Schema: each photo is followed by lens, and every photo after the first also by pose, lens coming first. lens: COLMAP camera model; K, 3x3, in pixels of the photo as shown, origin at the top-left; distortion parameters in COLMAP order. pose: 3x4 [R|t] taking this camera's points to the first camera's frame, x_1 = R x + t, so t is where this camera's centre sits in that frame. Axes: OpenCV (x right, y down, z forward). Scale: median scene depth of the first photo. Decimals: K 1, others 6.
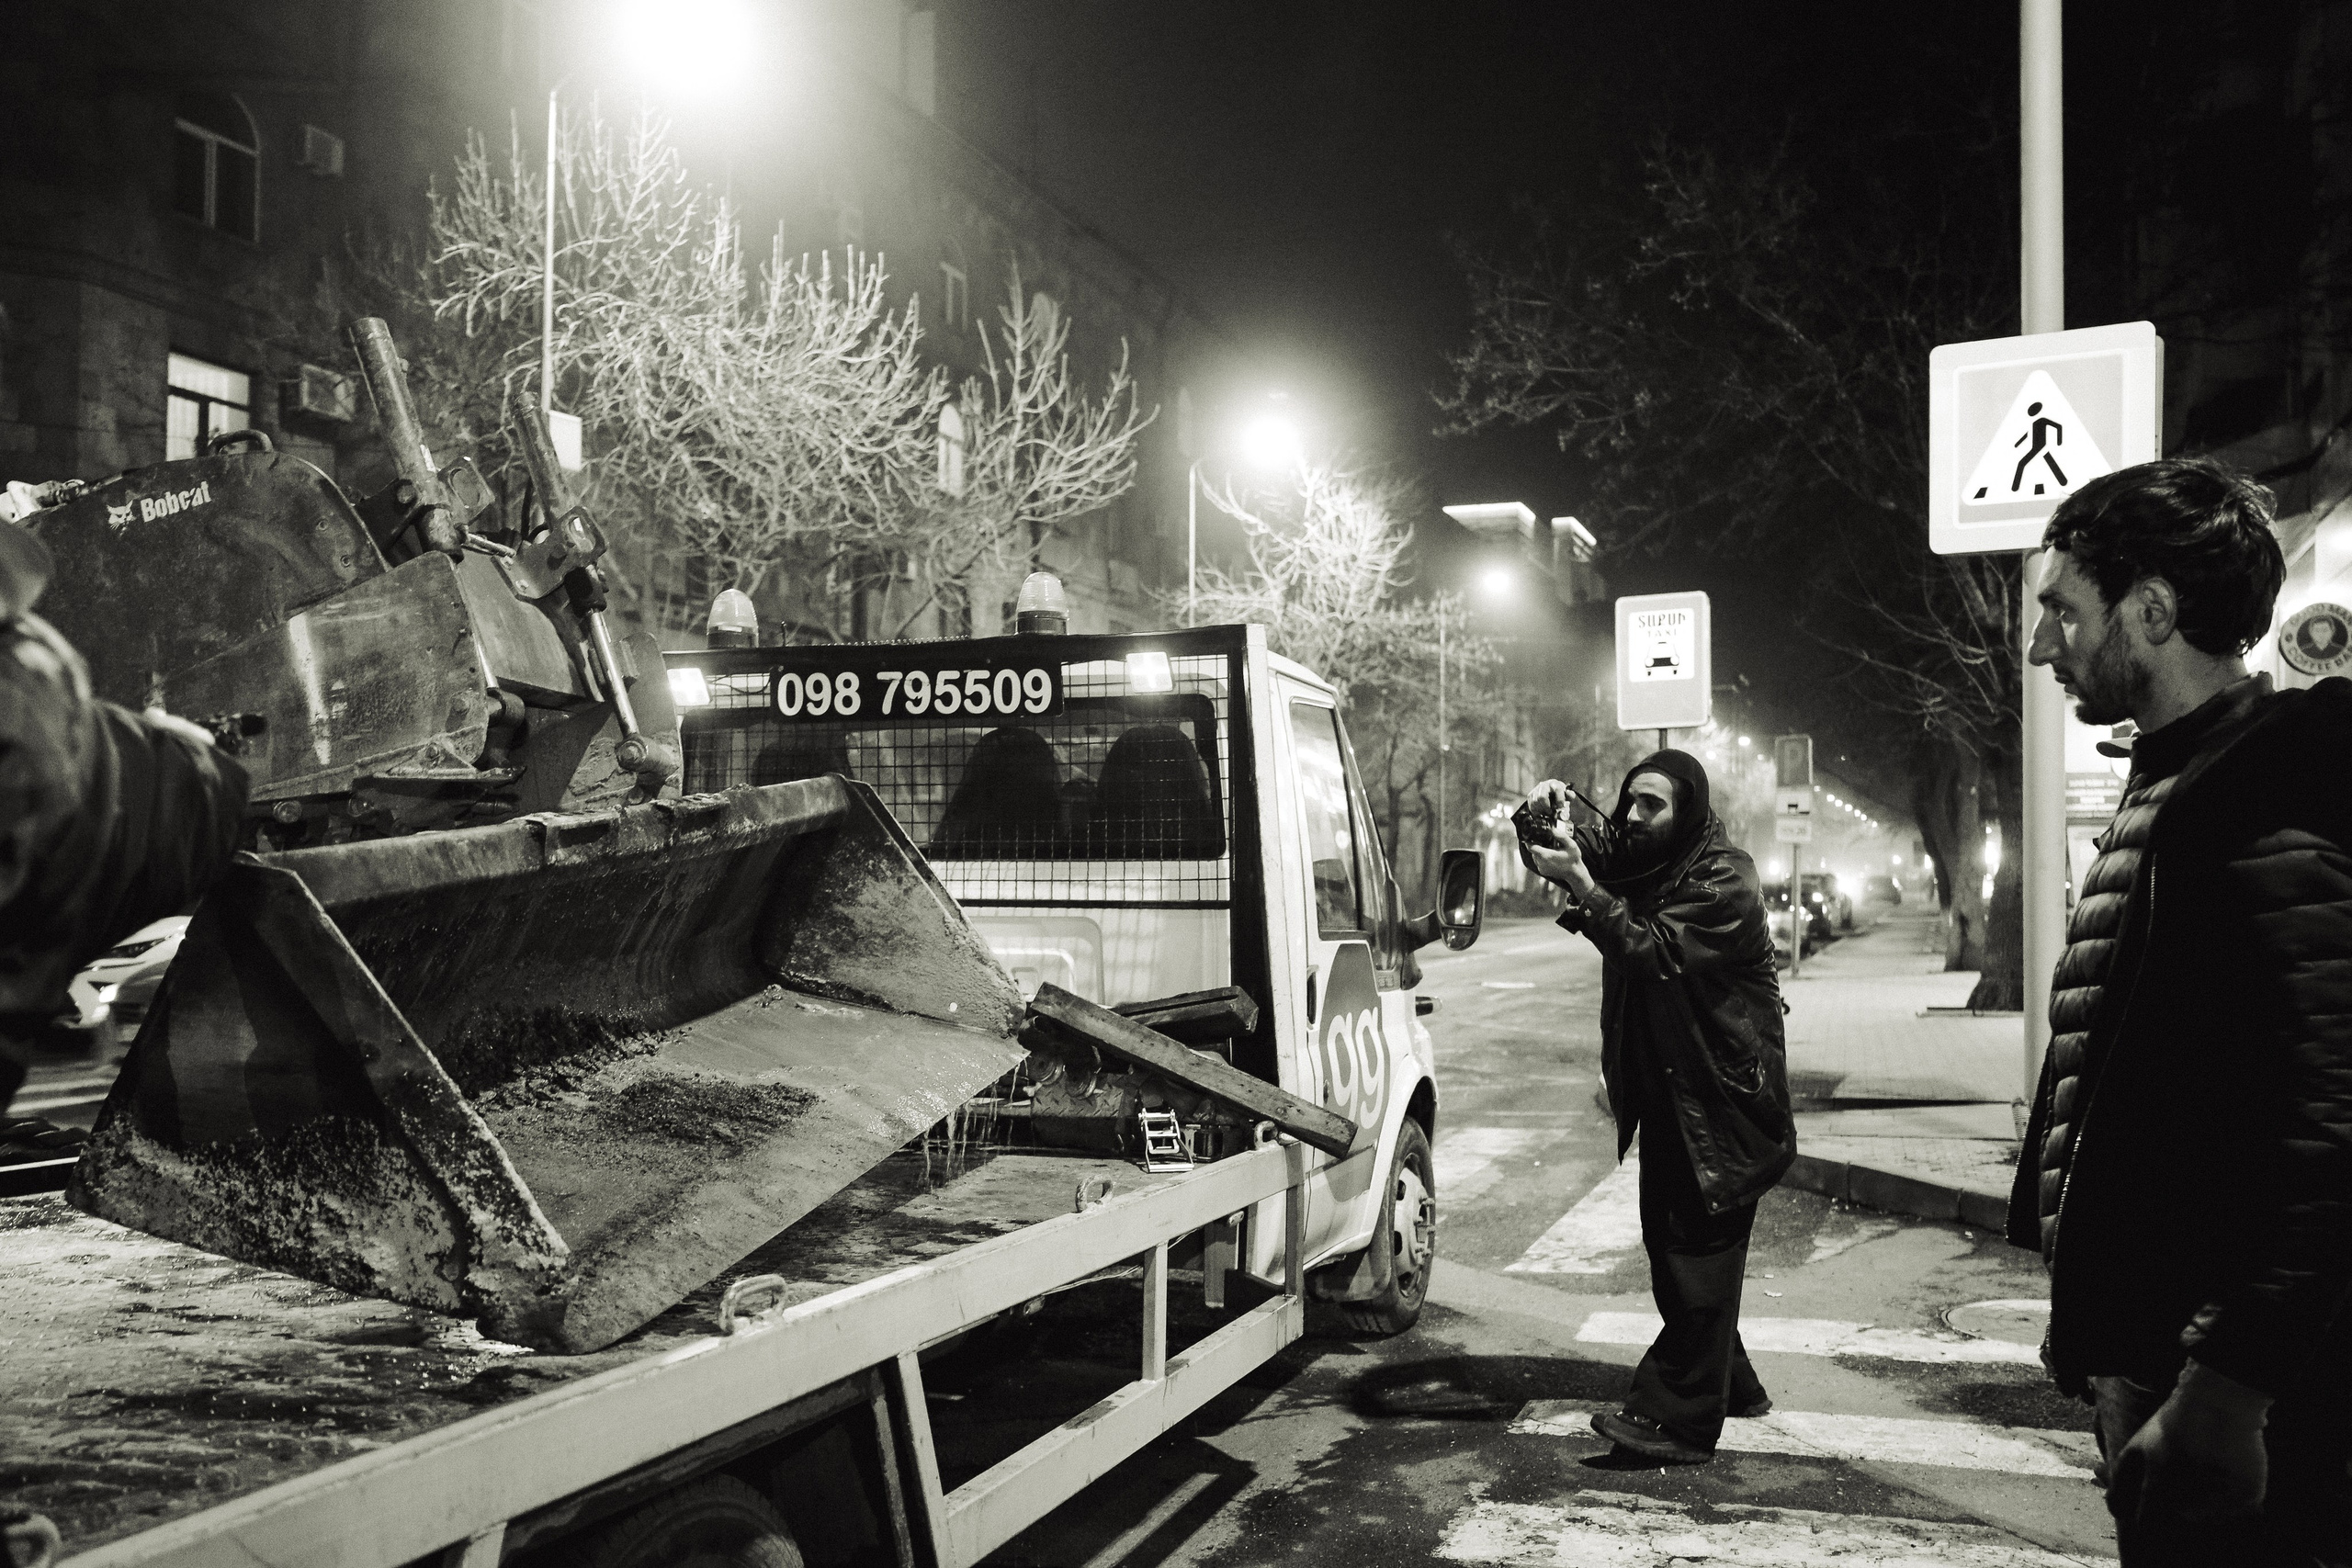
lens RADIAL K [[1938.7, 0, 1255.2], [0, 1938.7, 842.4], [0, 0, 1]] dist [-0.010624, -0.000476]
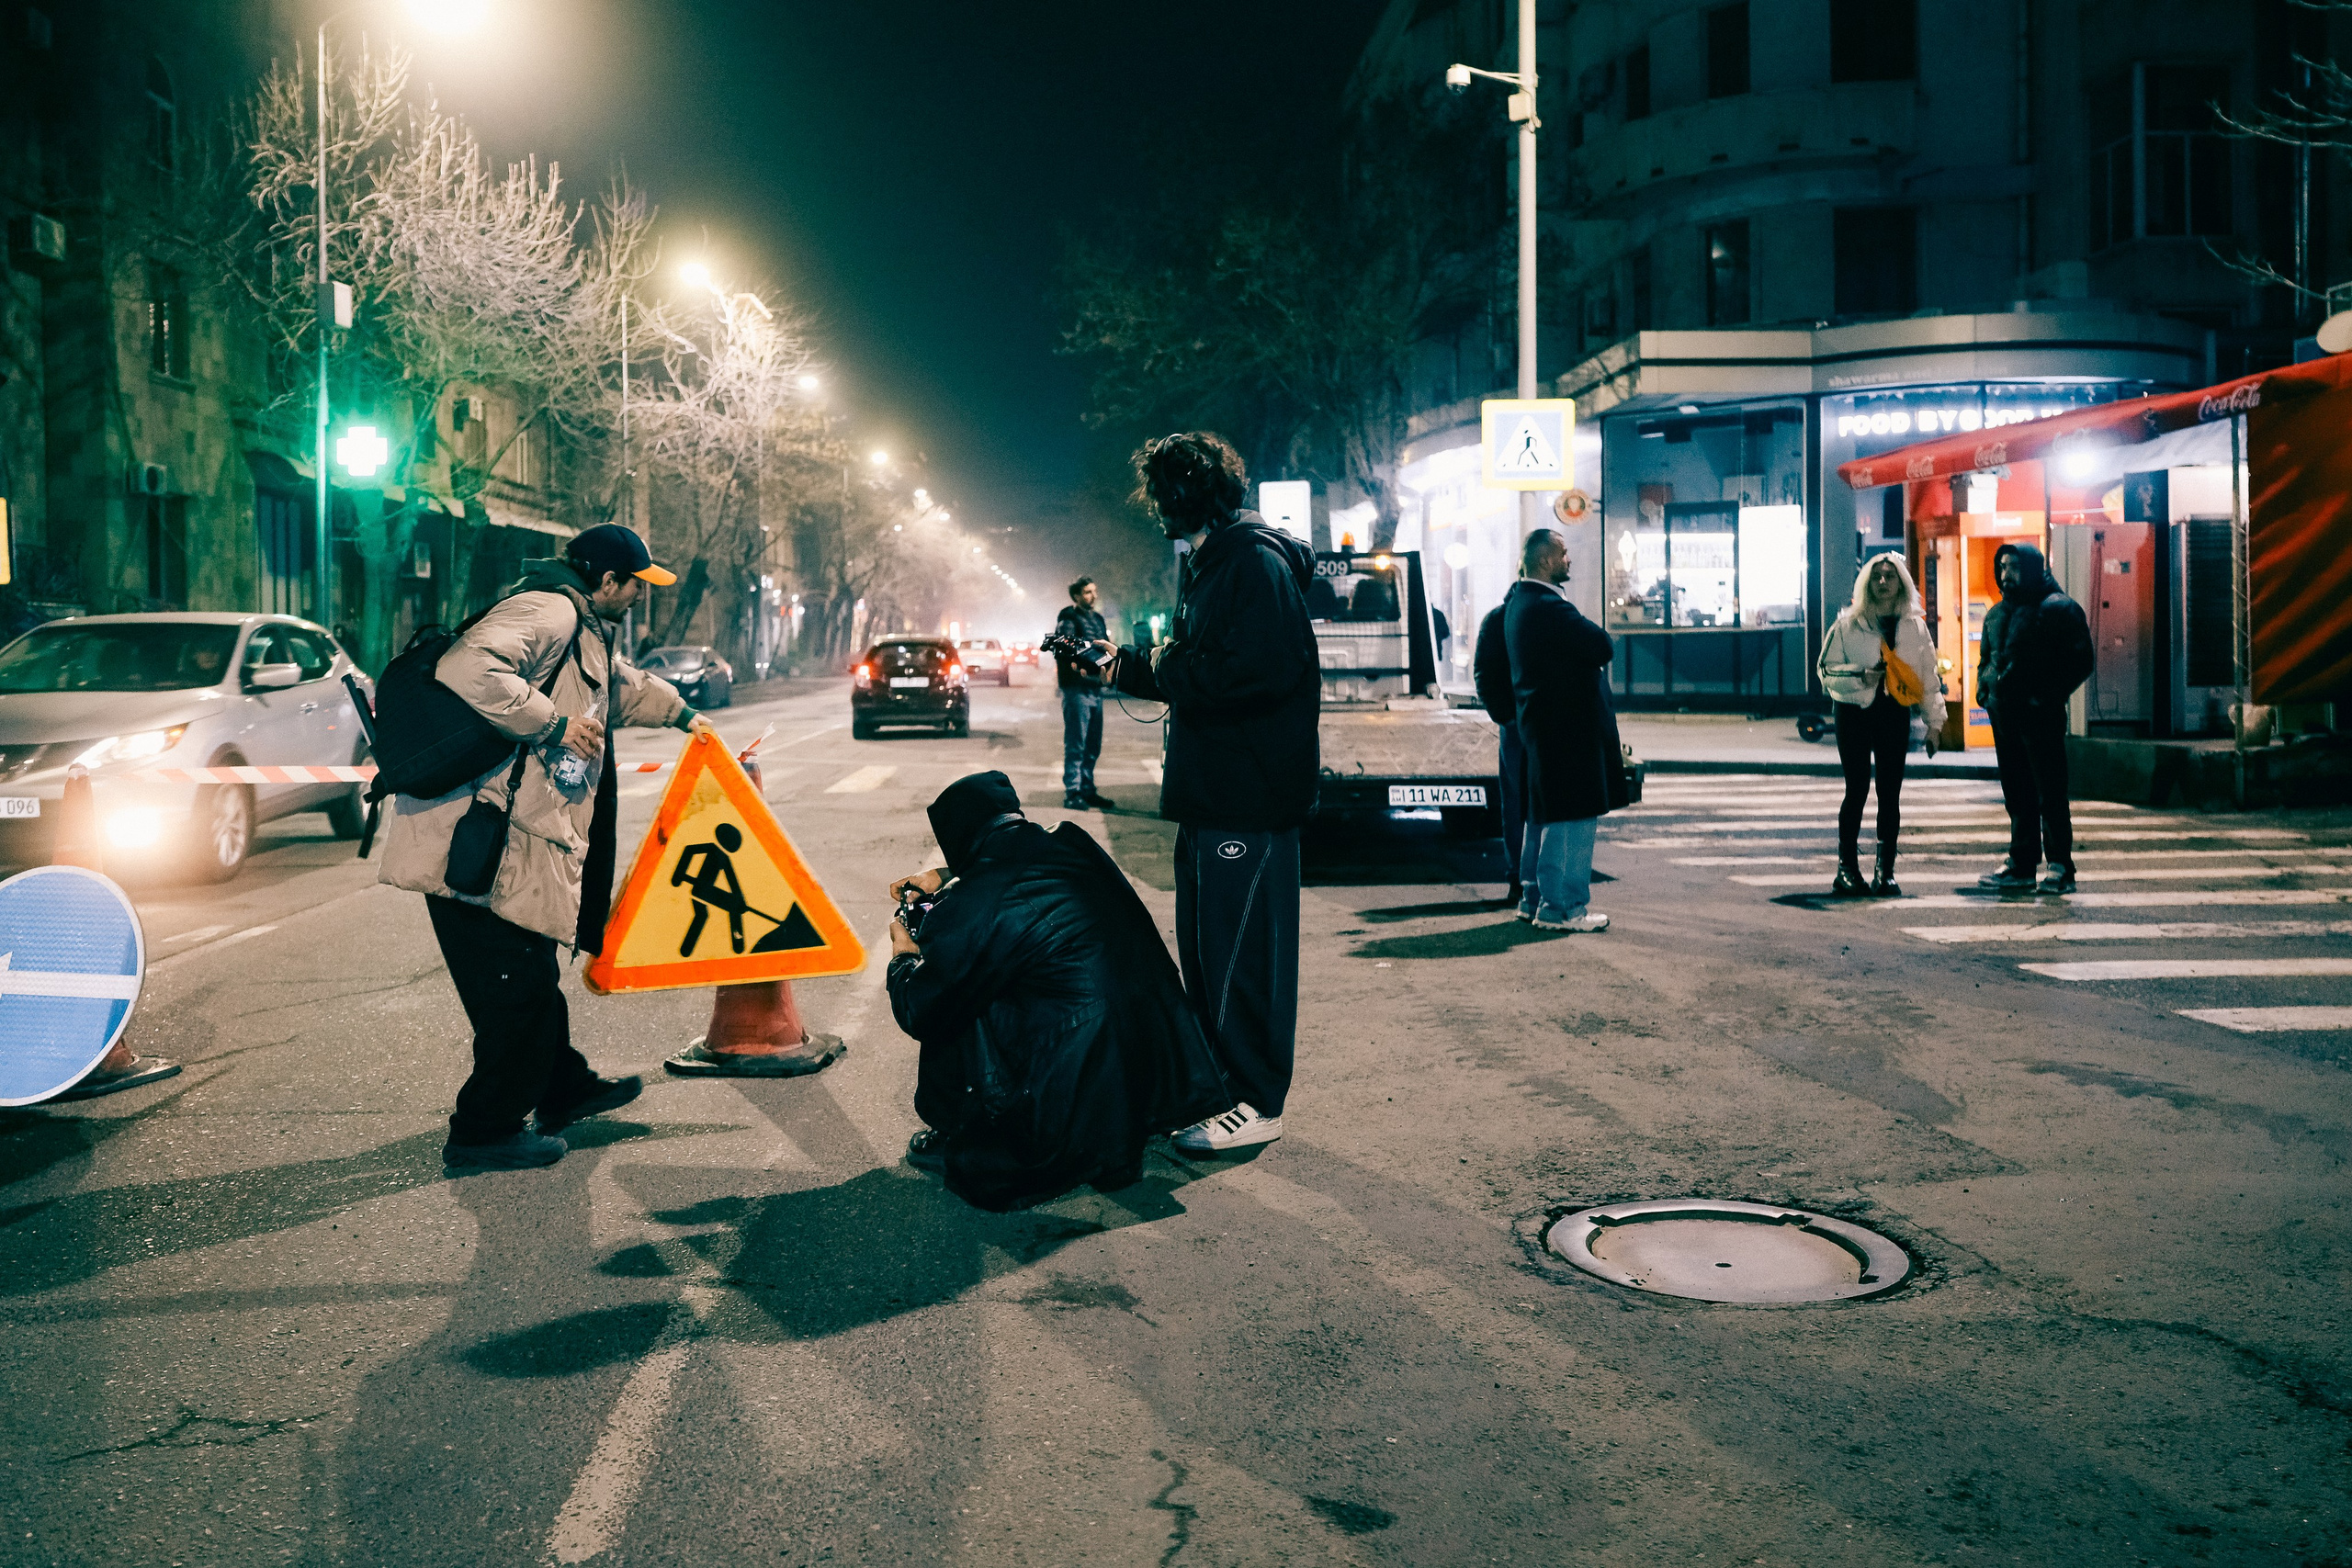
lens RADIAL K [[1929.0, 0, 1113.4], [0, 1929.0, 666.6], [0, 0, 1]] dist [-0.008490, 0.007243]
pose [[0.935612, -0.015379, 0.352696, -0.326804], [0.005081, 0.999534, 0.030105, -0.002983], [-0.352994, -0.026374, 0.935254, -0.376900]]
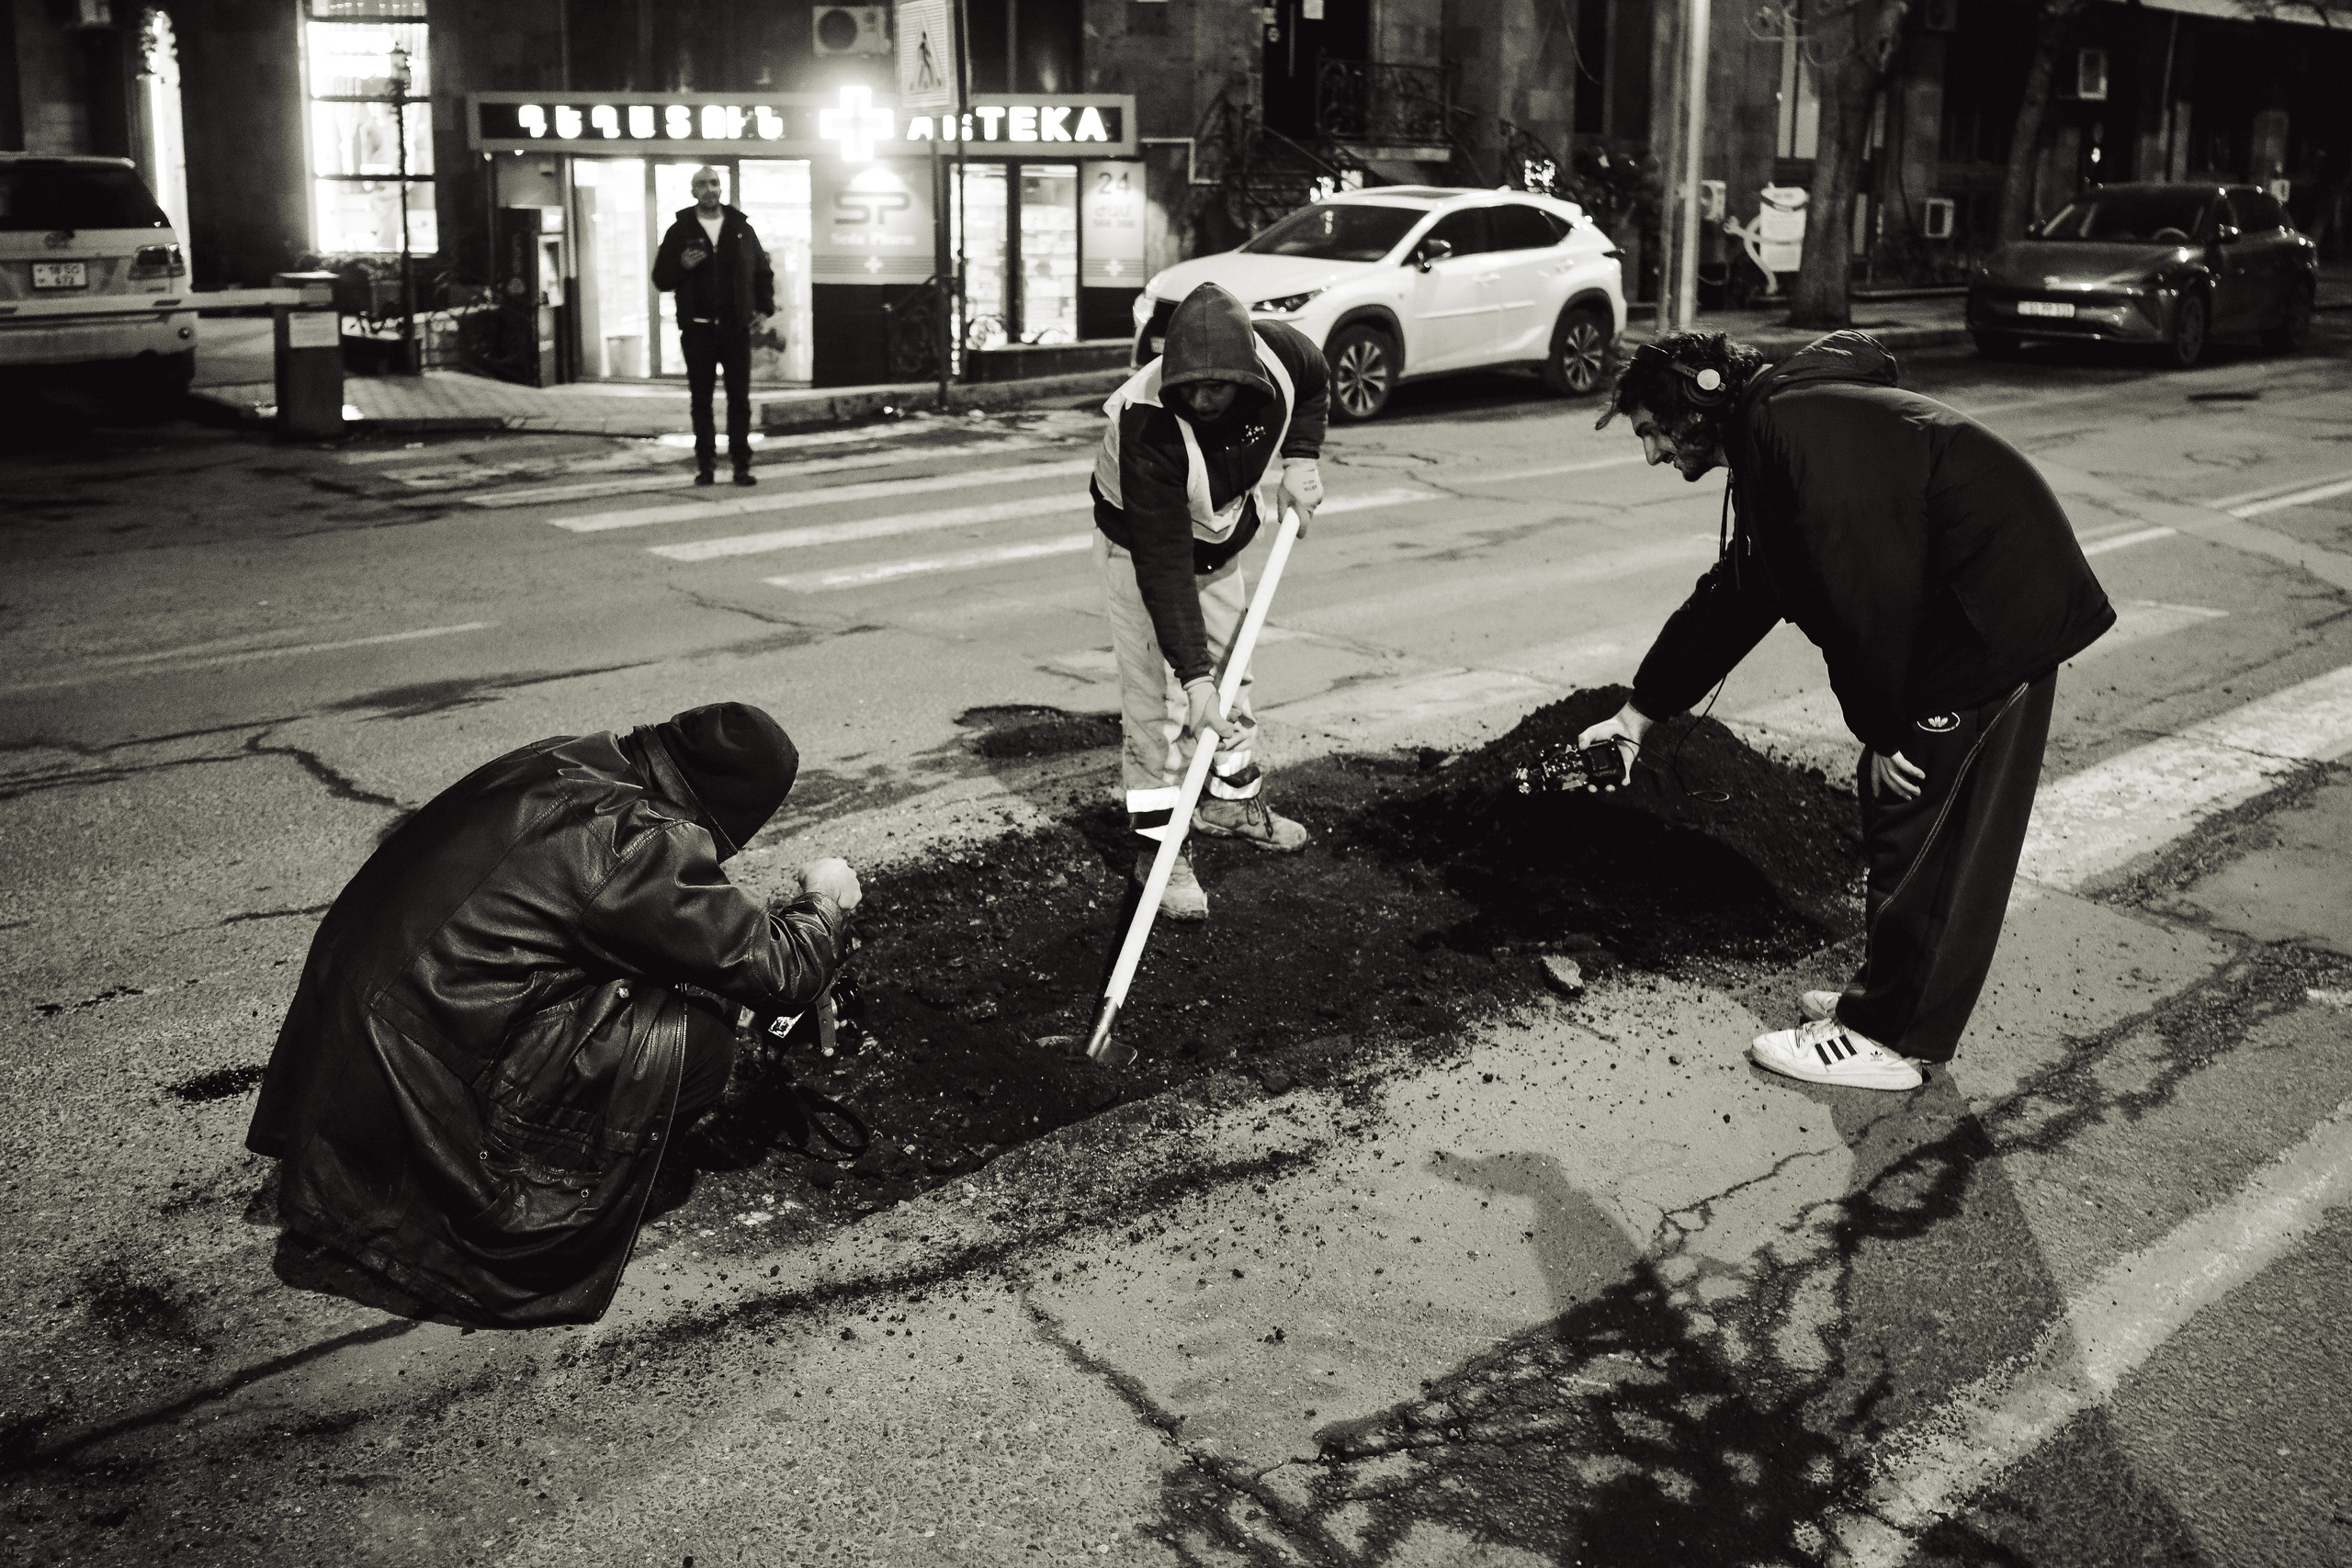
lens RADIAL K [[1974.1, 0, 1185.7], [0, 1974.1, 503.6], [0, 0, 1]] dist [-0.012649, 0.005078]
pose [[0.864504, 0.084295, -0.495507, -0.128375], [0.005764, 0.984109, 0.177472, -0.007488], [0.502593, -0.156282, 0.850280, 0.157140]]
